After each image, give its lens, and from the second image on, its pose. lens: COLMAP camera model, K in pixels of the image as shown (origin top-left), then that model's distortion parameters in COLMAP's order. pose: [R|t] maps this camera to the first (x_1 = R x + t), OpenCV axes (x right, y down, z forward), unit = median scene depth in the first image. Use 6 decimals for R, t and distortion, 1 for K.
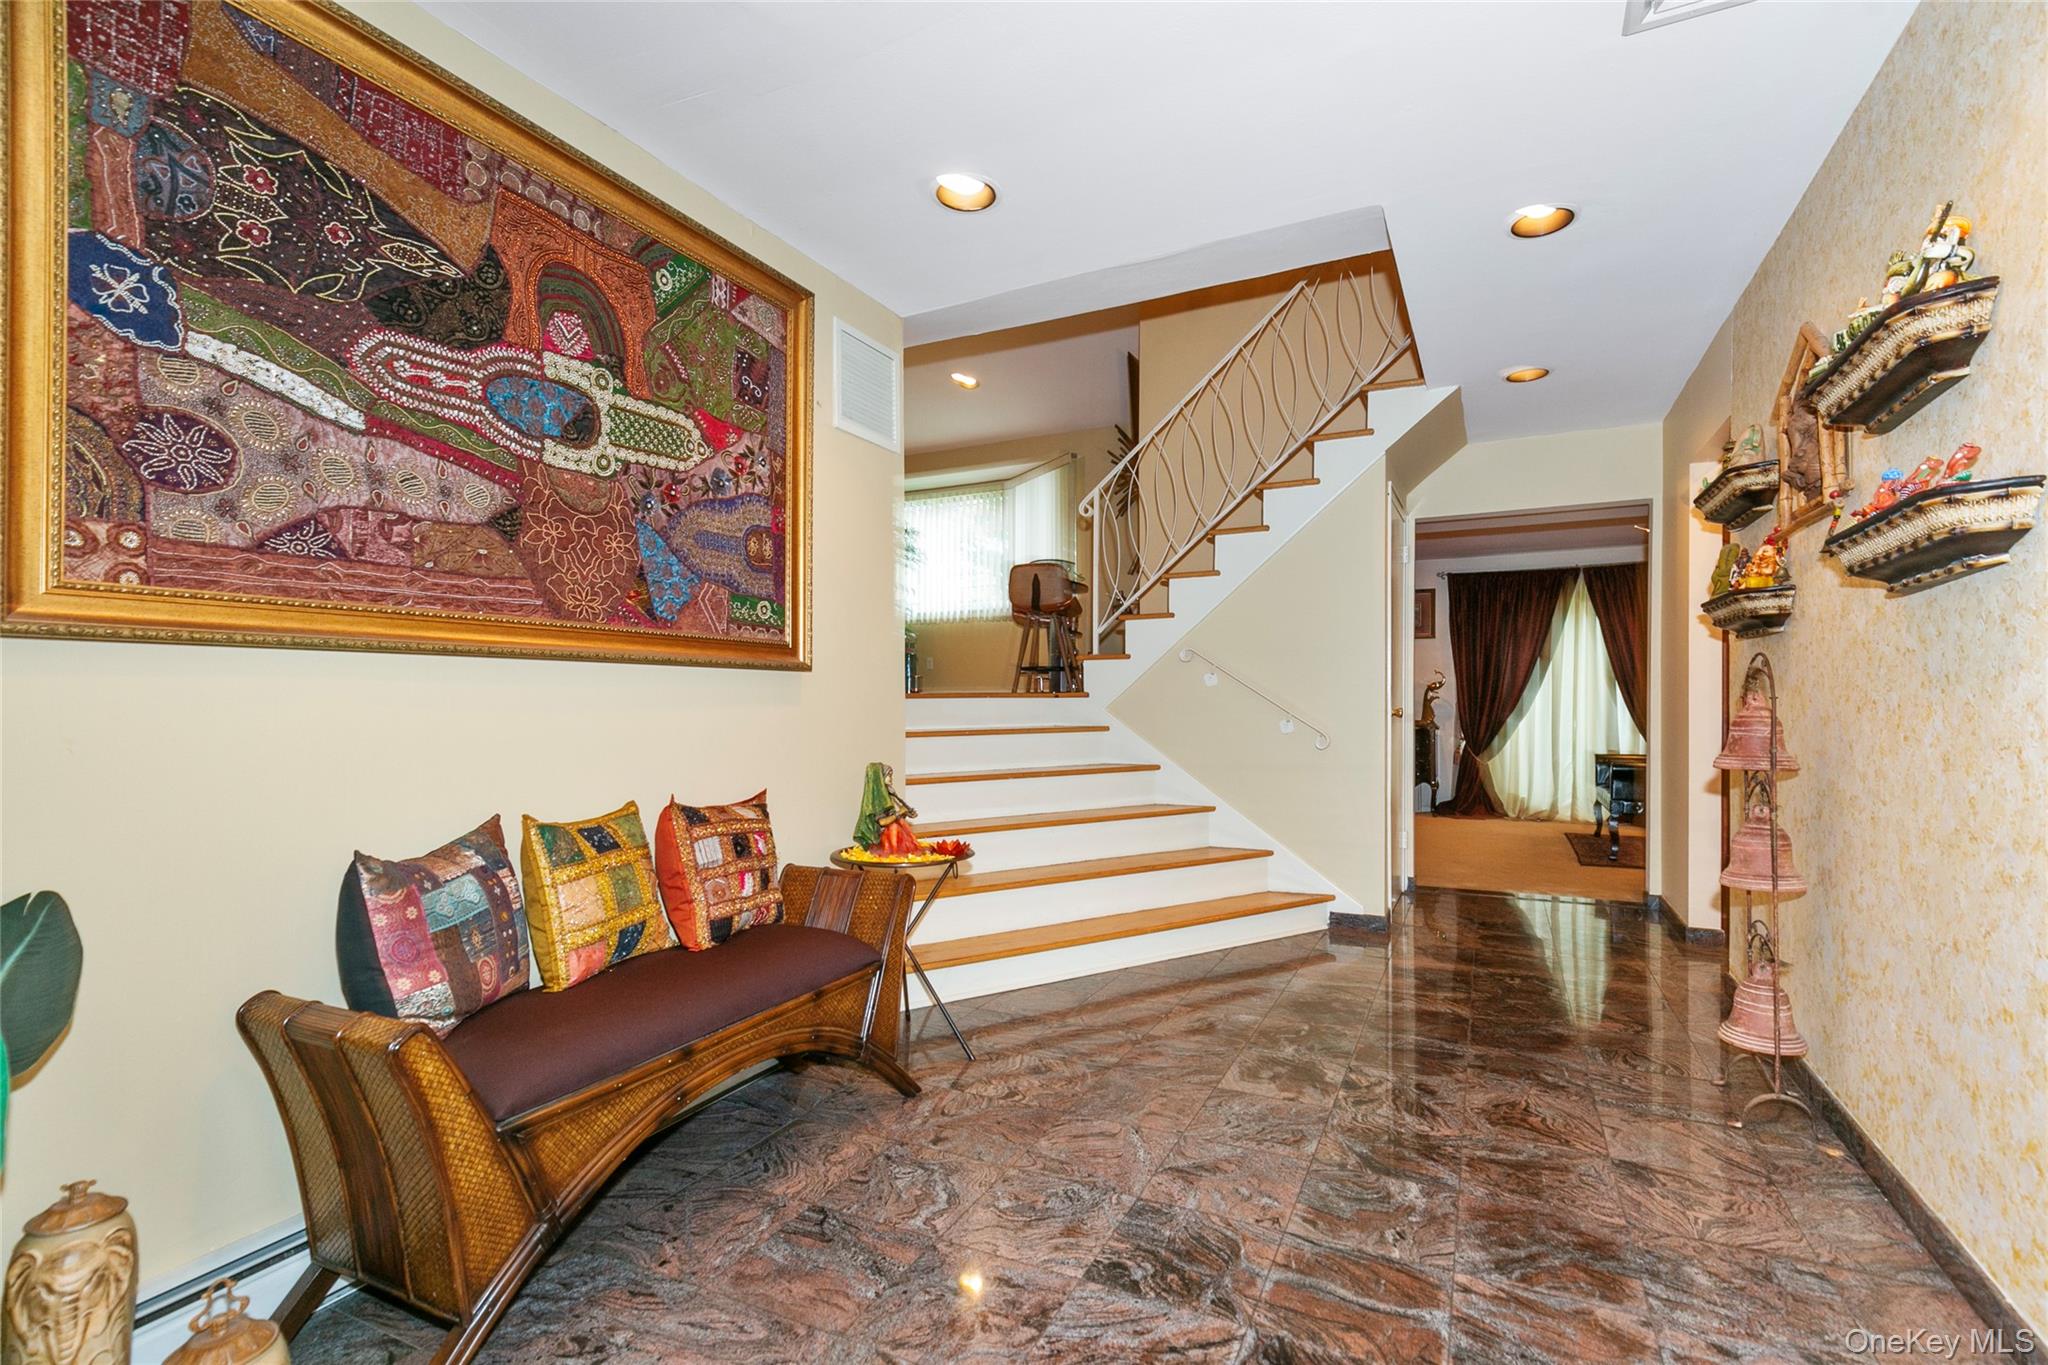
lens RADIAL K [[935.8, 0, 1043.1], [0, 935.8, 711.0], [0, 0, 1]] dist [0.002251, -0.001500]
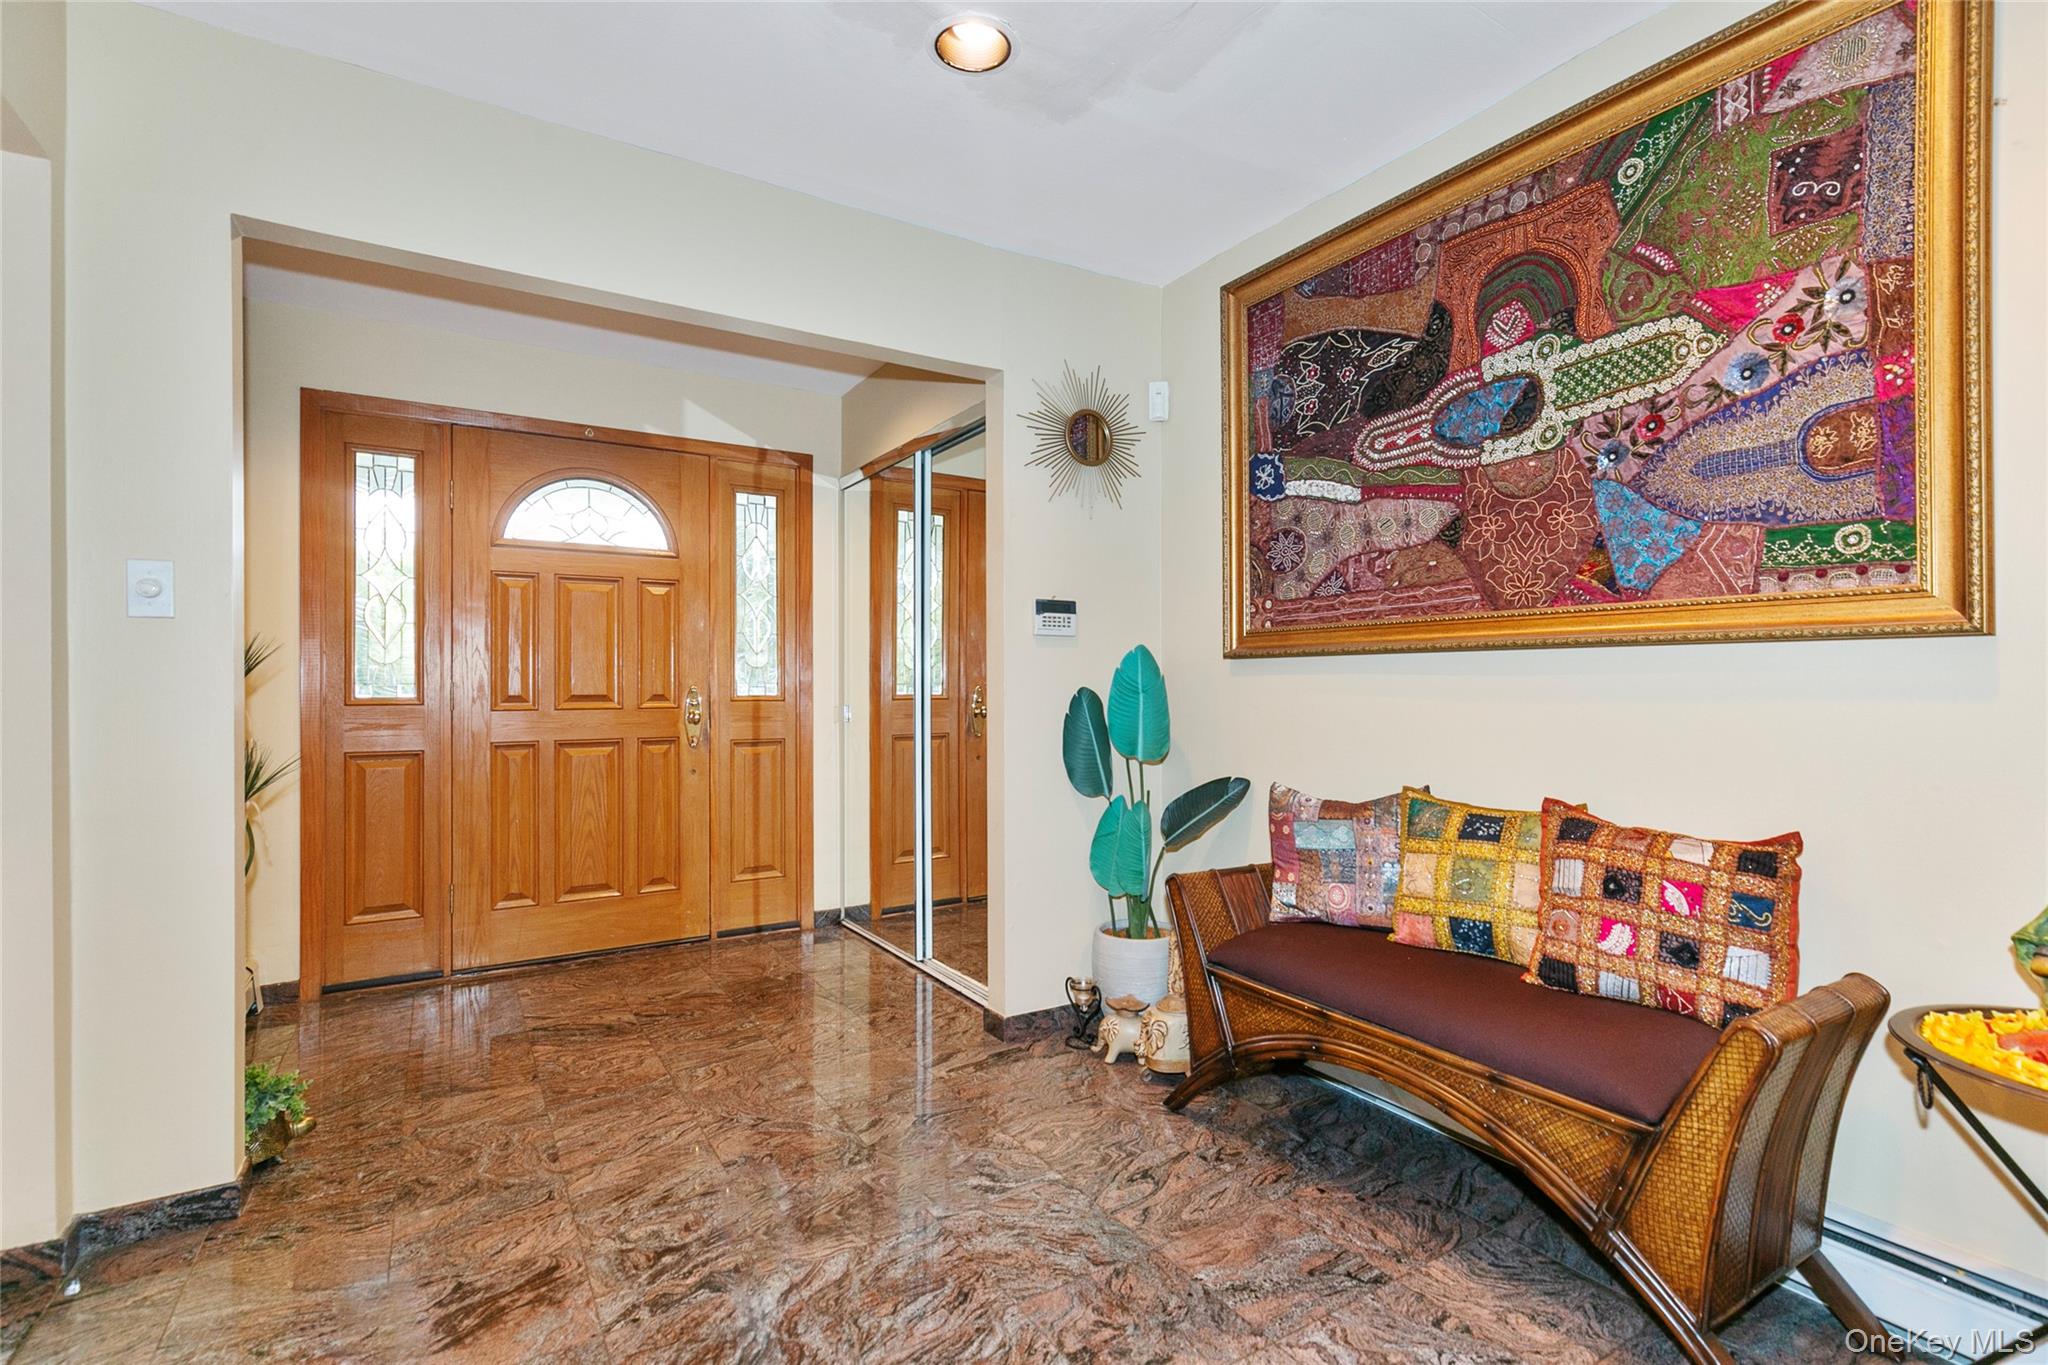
lens RADIAL K [[935.8, 0, 1036.1], [0, 935.8, 682.7], [0, 0, 1]] dist [0.002251, -0.001500]
pose [[-0.535384, 0.001341, -0.844608, 0.623069], [-0.006630, 0.999961, 0.005790, -0.020902], [0.844583, 0.008700, -0.535354, 1.123341]]
